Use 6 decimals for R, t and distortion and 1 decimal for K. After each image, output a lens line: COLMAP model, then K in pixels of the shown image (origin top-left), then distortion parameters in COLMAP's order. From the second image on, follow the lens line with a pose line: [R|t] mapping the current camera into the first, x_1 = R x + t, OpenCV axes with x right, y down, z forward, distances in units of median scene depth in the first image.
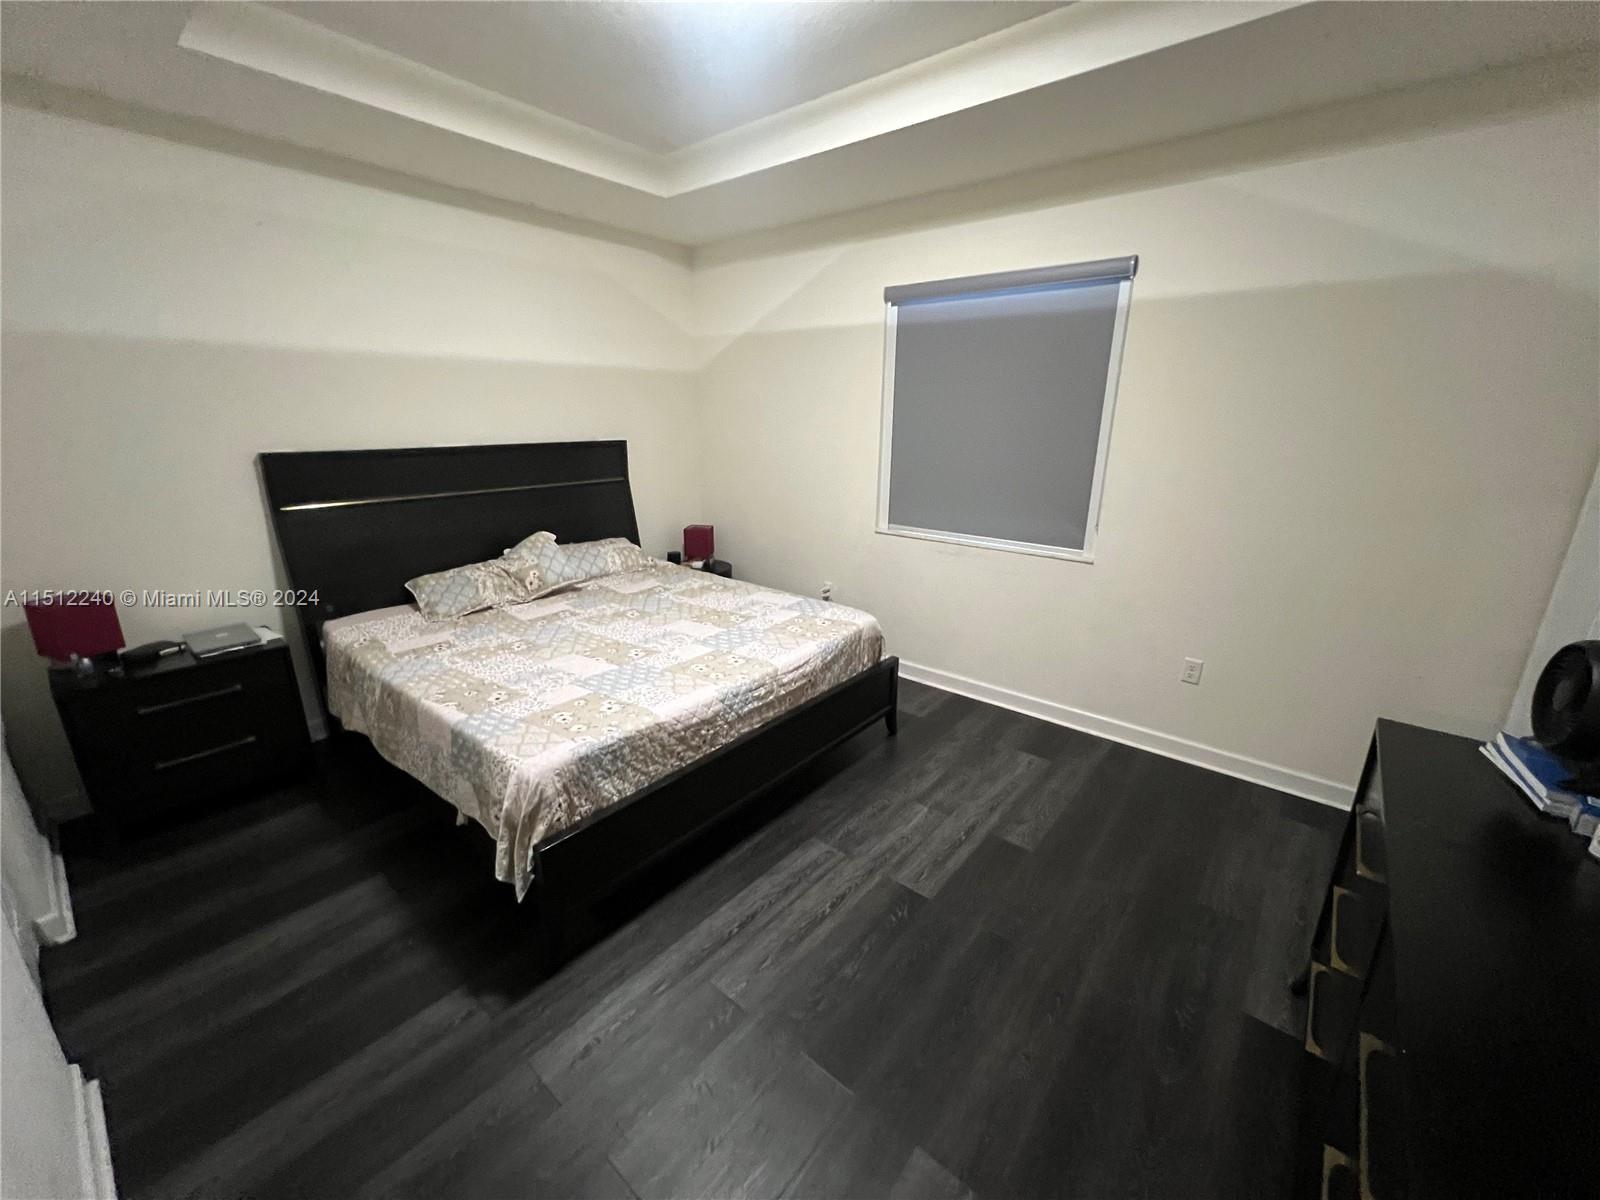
lens RADIAL K [[635.7, 0, 802.8], [0, 635.7, 601.5], [0, 0, 1]] dist [-0.002635, 0.000467]
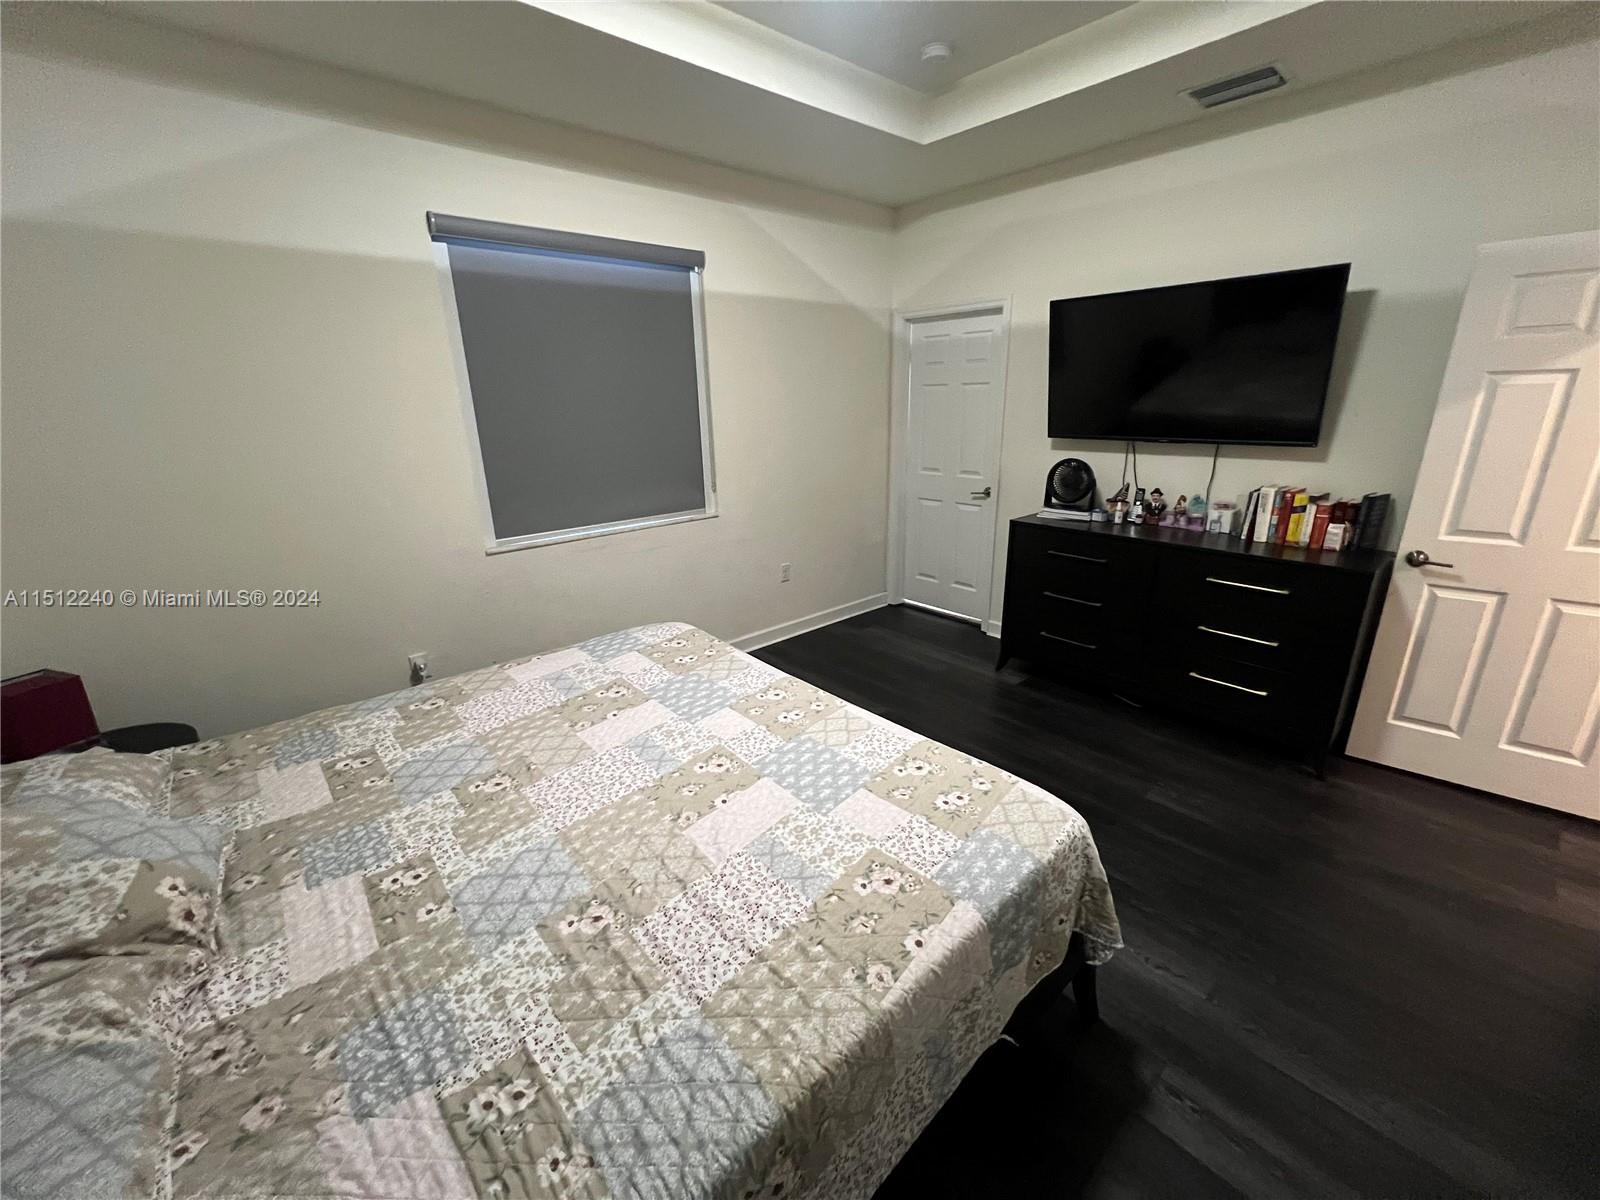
lens RADIAL K [[635.7, 0, 799.0], [0, 635.7, 593.4], [0, 0, 1]] dist [-0.002635, 0.000467]
pose [[0.167501, -0.309049, 0.936180, -0.663674], [0.308462, 0.918347, 0.247972, -0.174126], [-0.936373, 0.247241, 0.249154, 0.611429]]
